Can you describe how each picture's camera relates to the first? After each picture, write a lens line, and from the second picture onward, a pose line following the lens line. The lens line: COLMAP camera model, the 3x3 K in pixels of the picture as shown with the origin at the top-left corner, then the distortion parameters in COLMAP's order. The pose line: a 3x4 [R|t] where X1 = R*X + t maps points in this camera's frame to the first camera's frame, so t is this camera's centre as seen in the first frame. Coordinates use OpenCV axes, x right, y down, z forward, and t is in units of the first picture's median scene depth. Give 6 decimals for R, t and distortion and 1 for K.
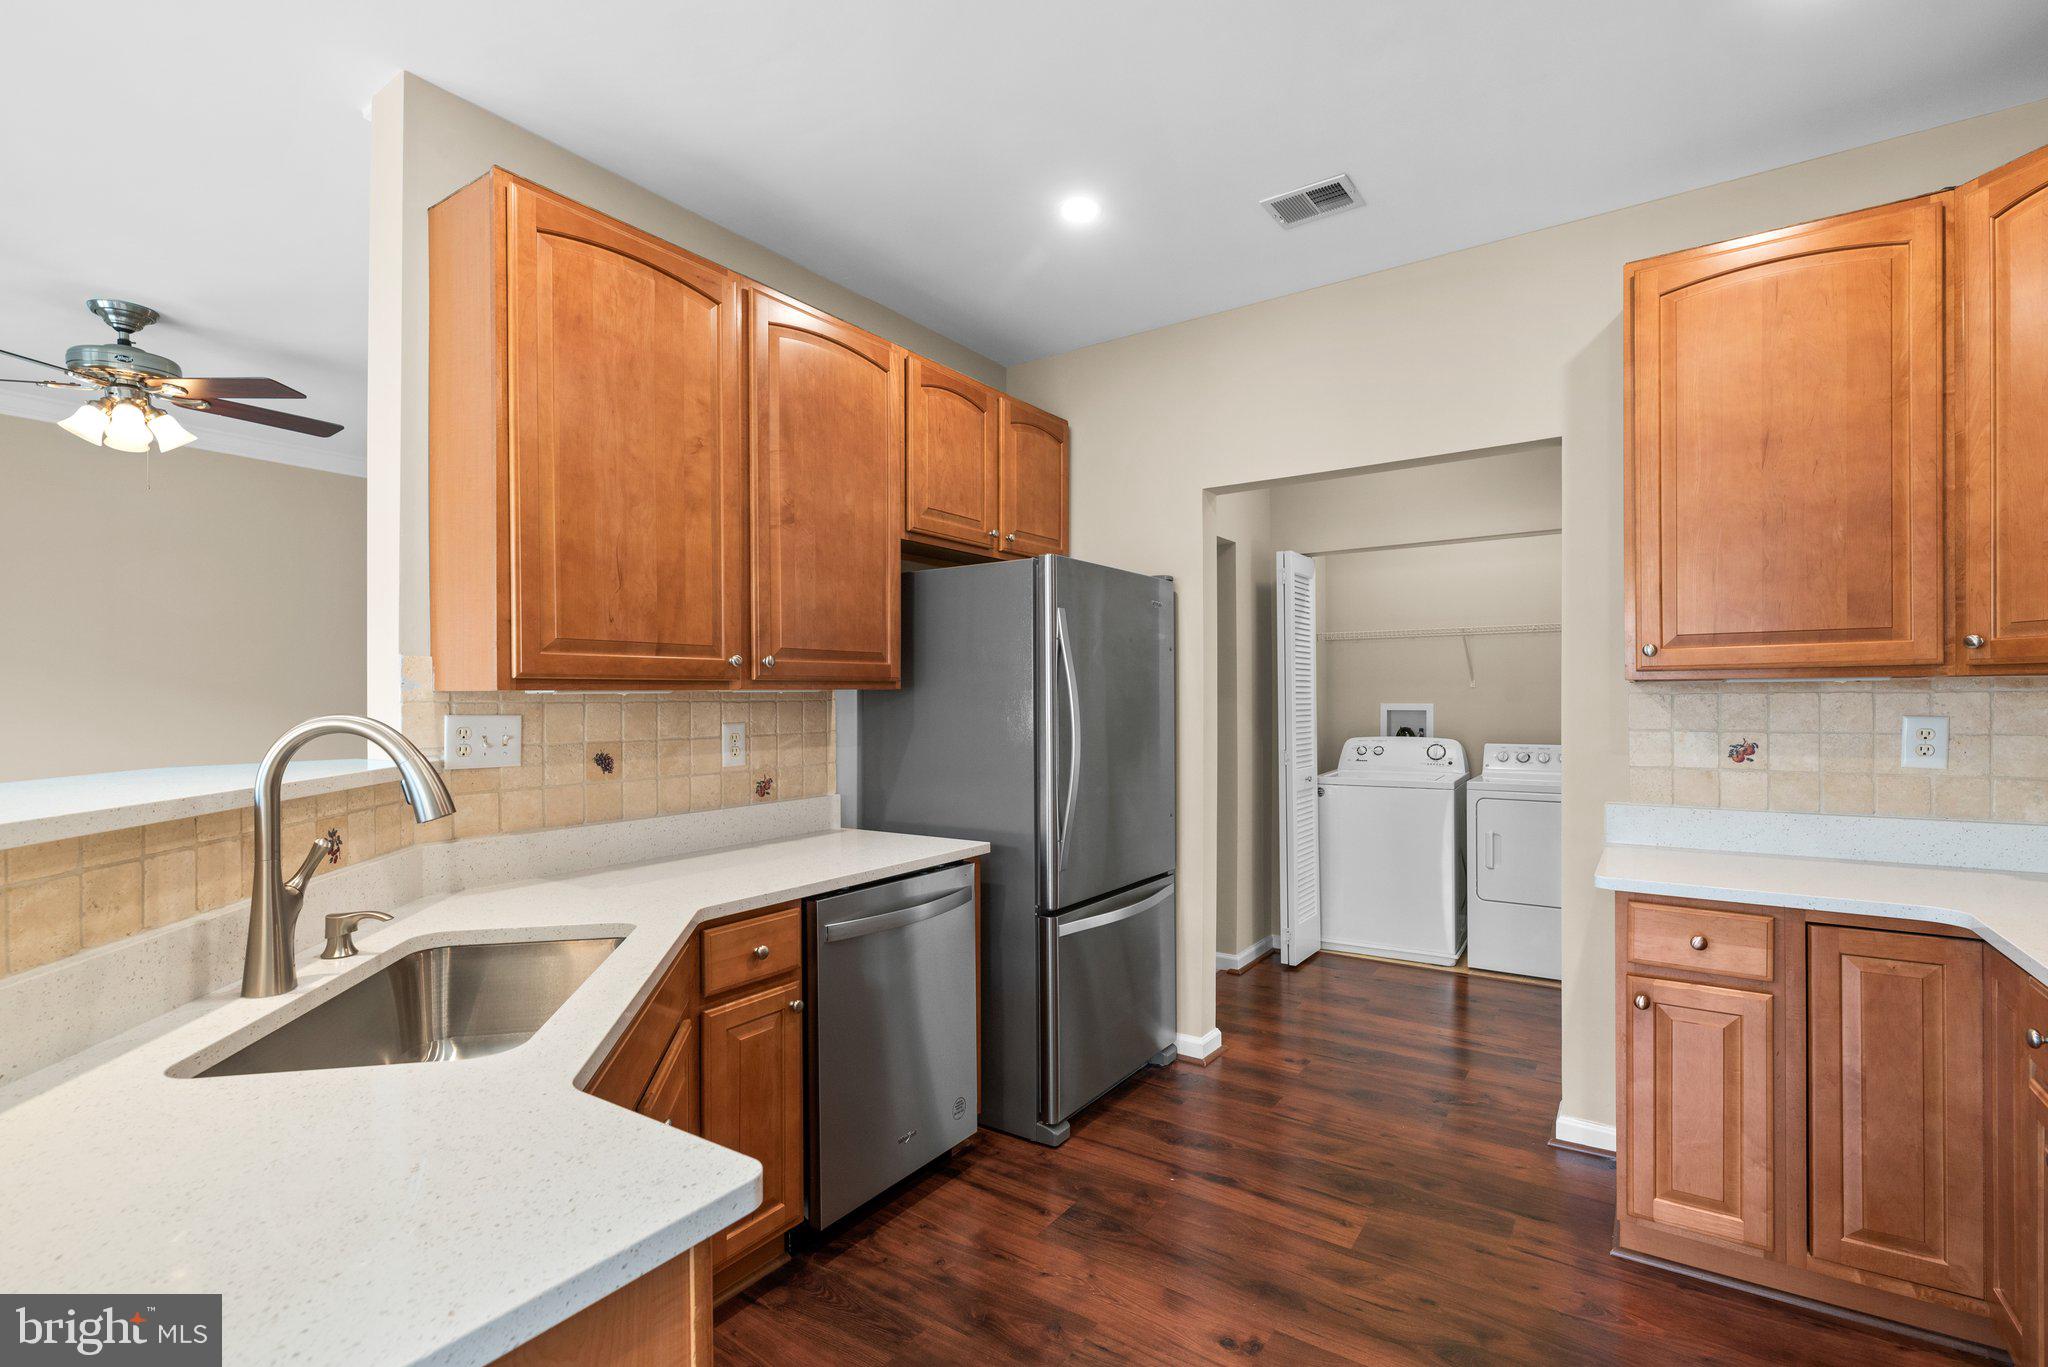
lens RADIAL K [[923.4, 0, 1032.5], [0, 923.4, 698.9], [0, 0, 1]] dist [0.000621, -0.000084]
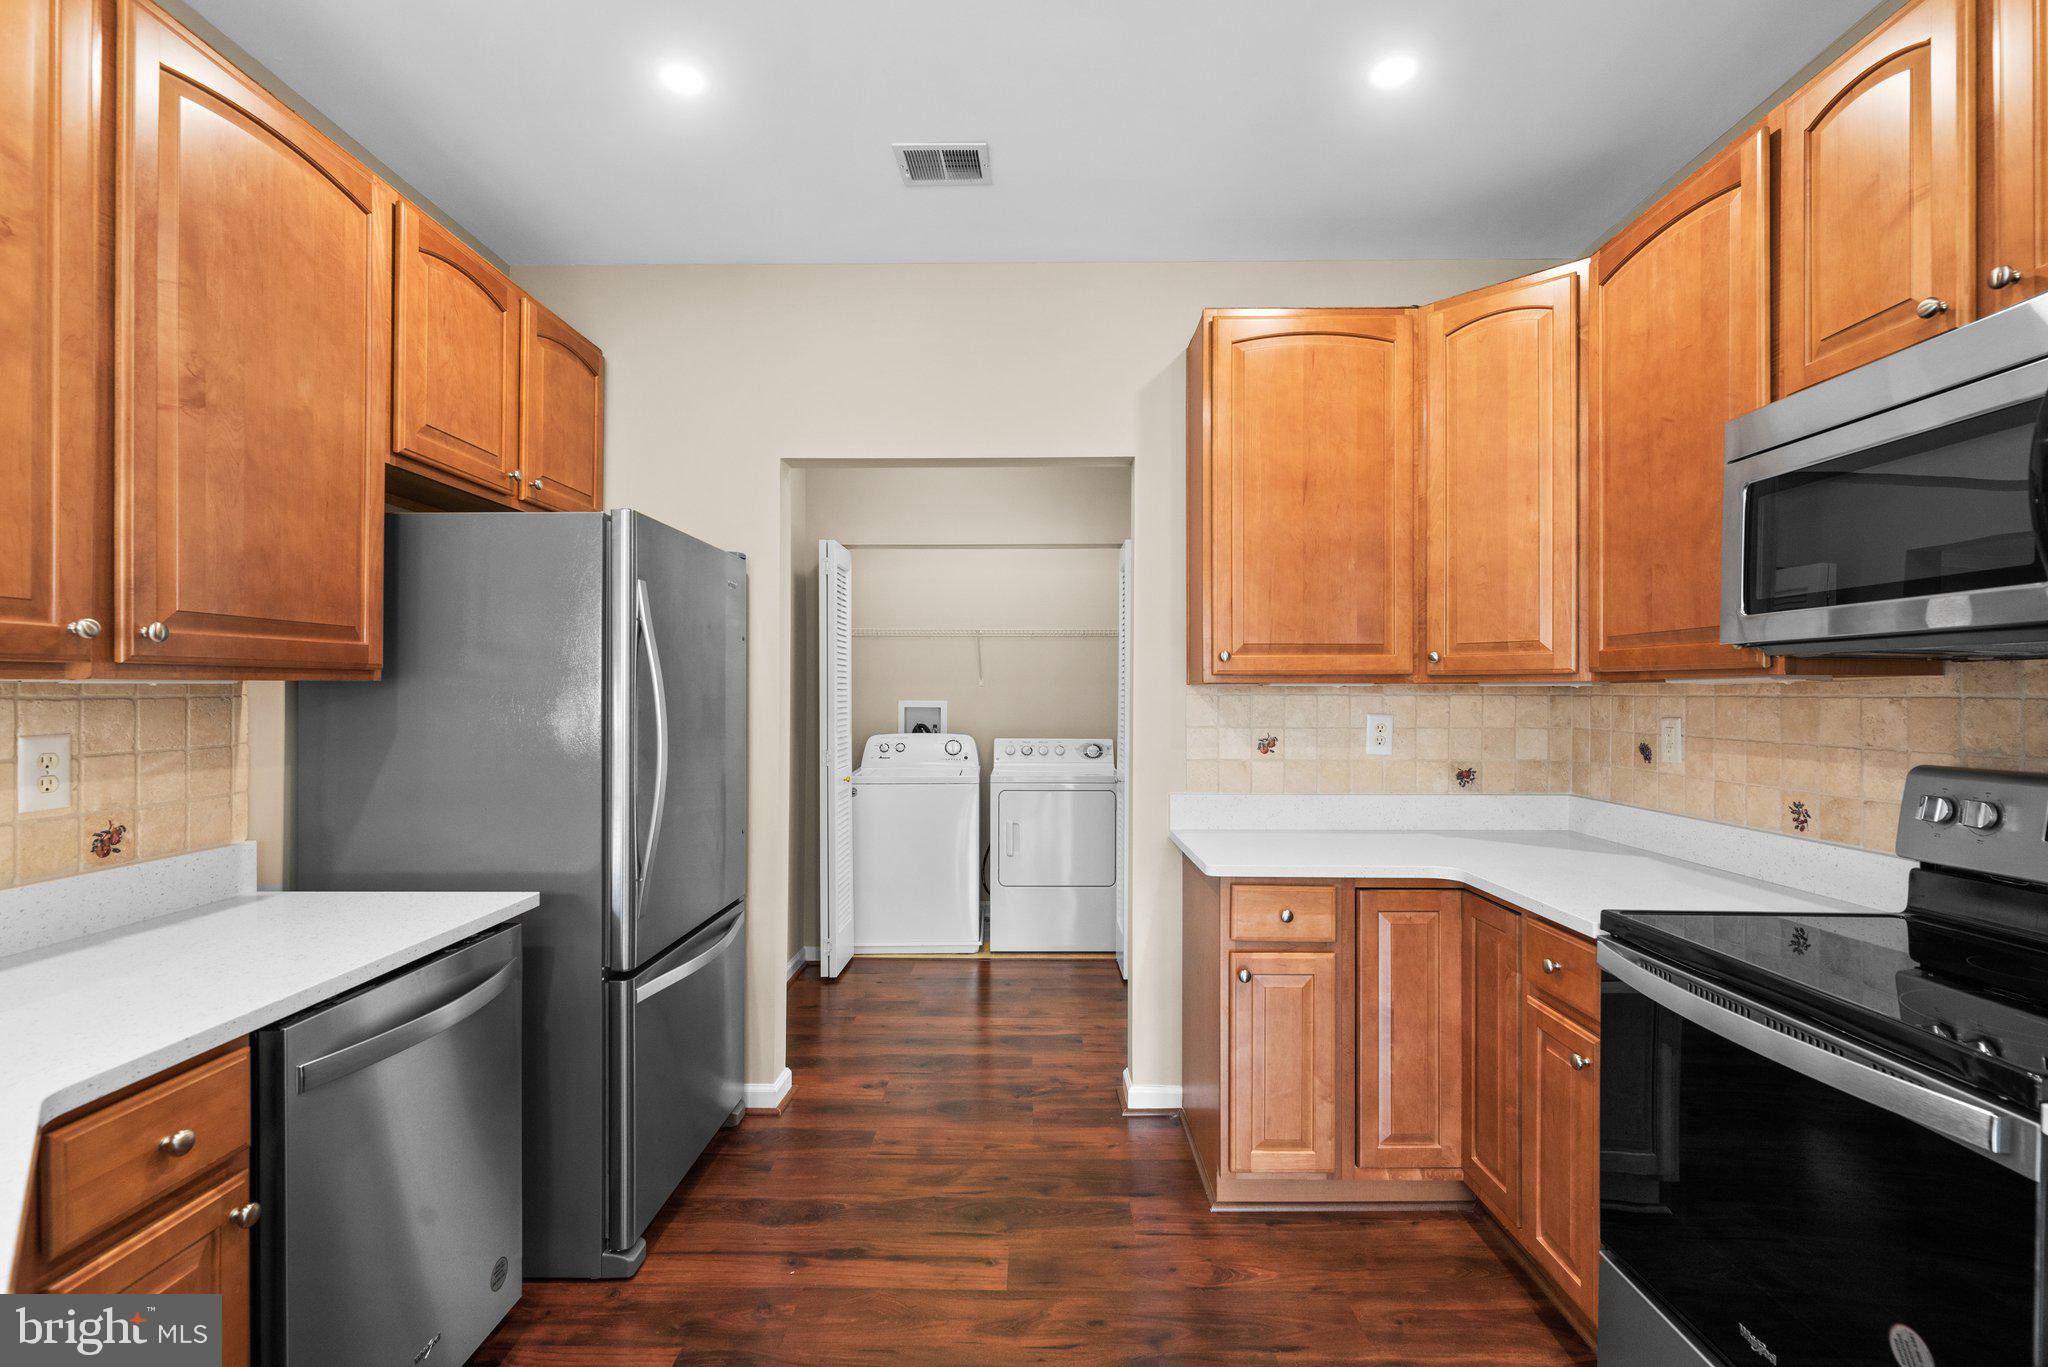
lens RADIAL K [[919.1, 0, 1030.4], [0, 919.1, 689.2], [0, 0, 1]] dist [-0.000243, -0.000429]
pose [[0.833873, 0.009549, 0.551874, -0.134736], [-0.006807, 0.999952, -0.007018, -0.003407], [-0.551914, 0.002096, 0.833898, 0.188593]]
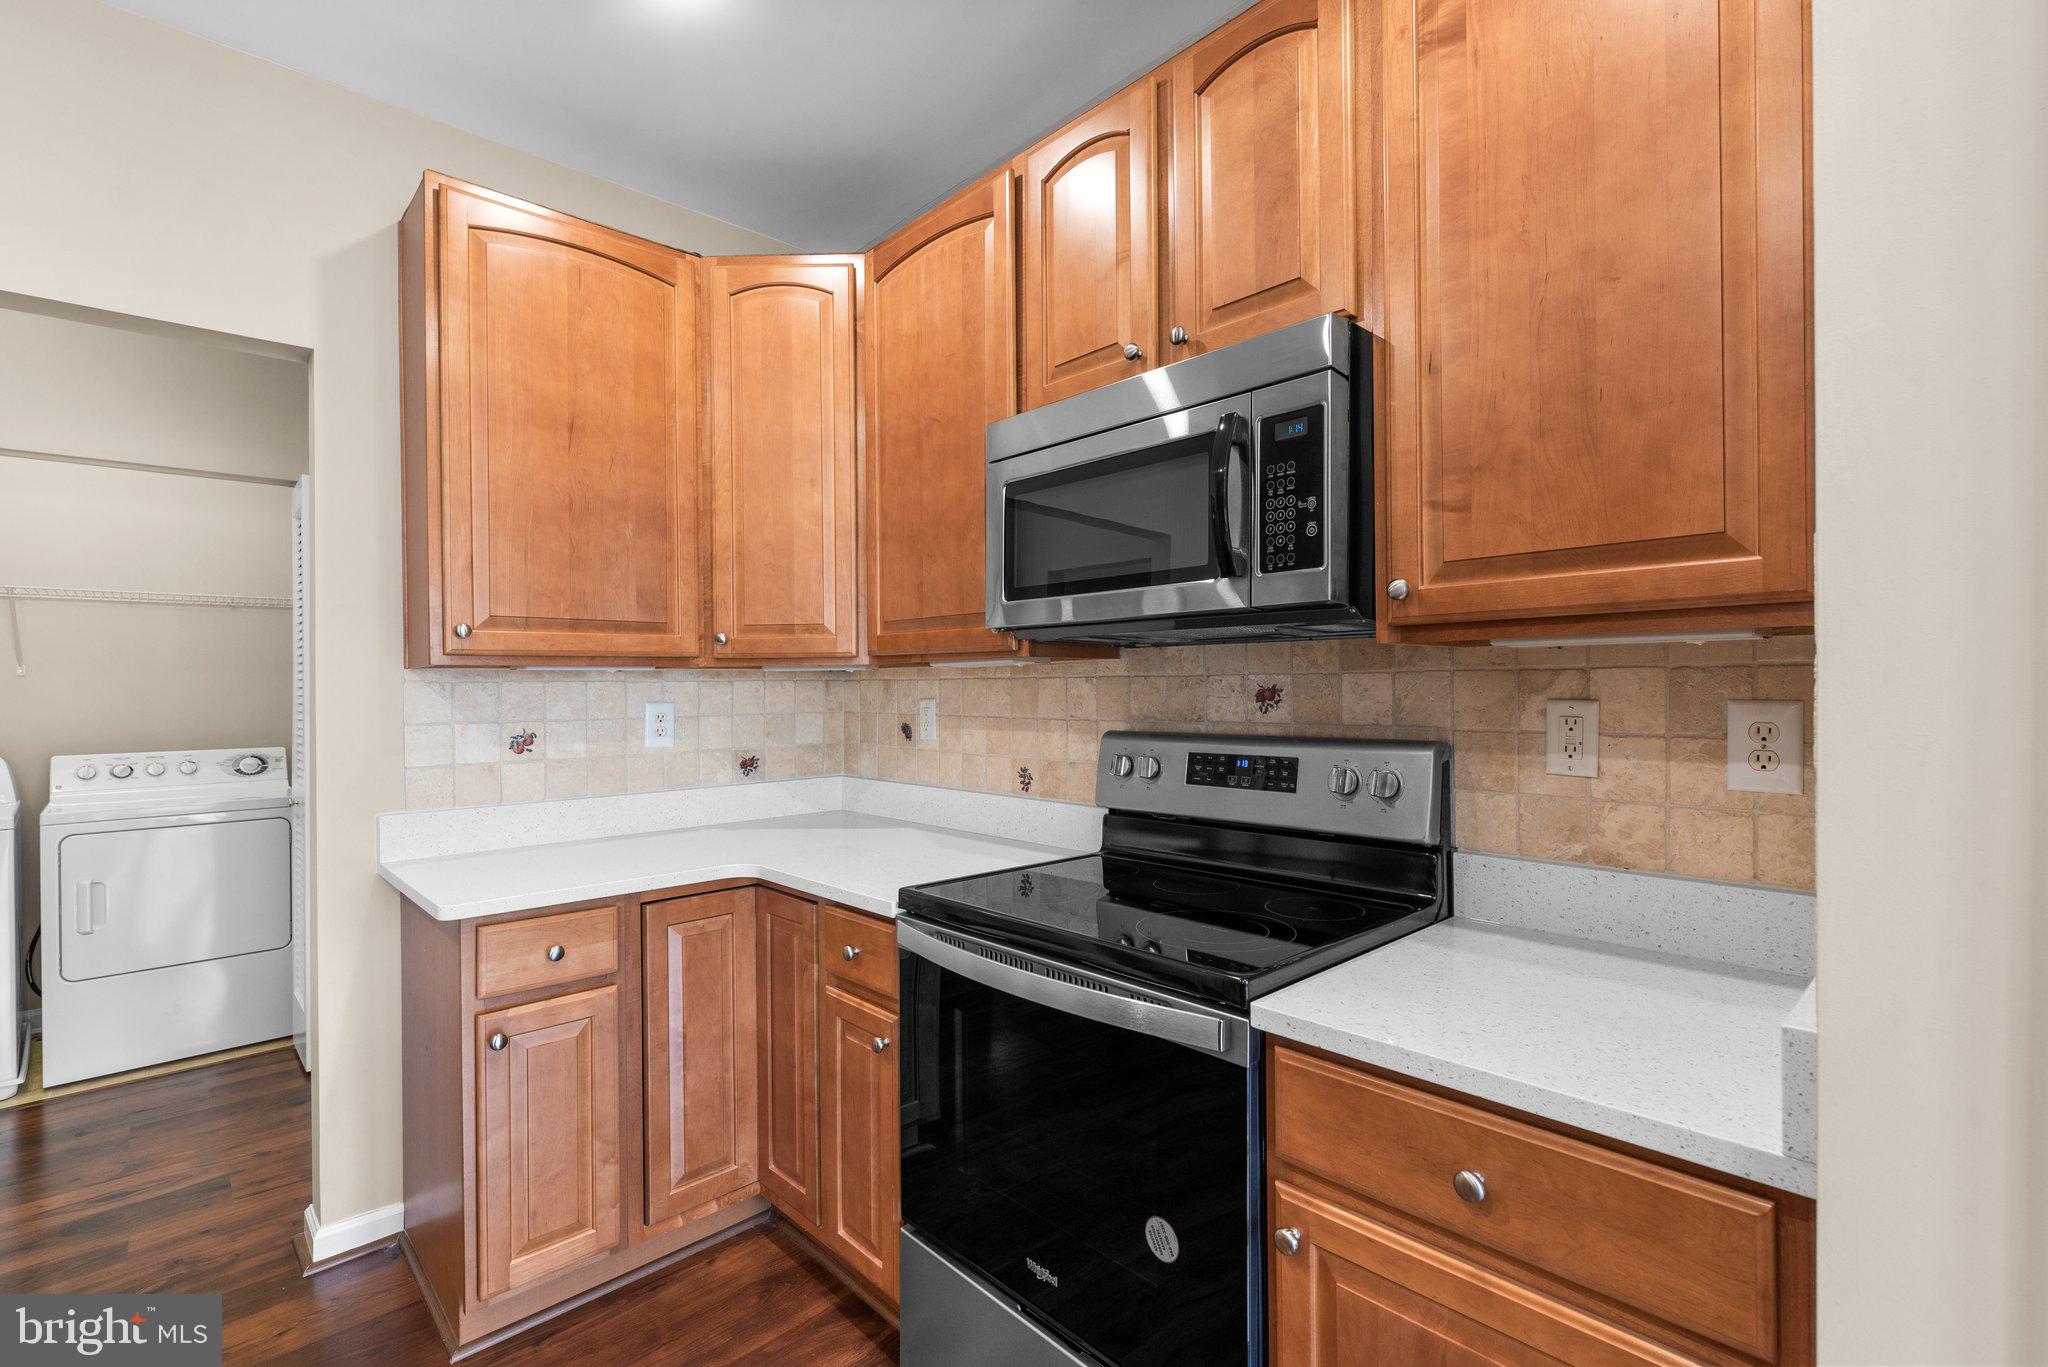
lens RADIAL K [[920.7, 0, 1024.2], [0, 920.7, 687.2], [0, 0, 1]] dist [0.000940, 0.000567]
pose [[0.221975, 0.000037, 0.975052, -0.052418], [0.006404, 0.999978, -0.001496, 0.004239], [-0.975031, 0.006576, 0.221970, 0.278997]]
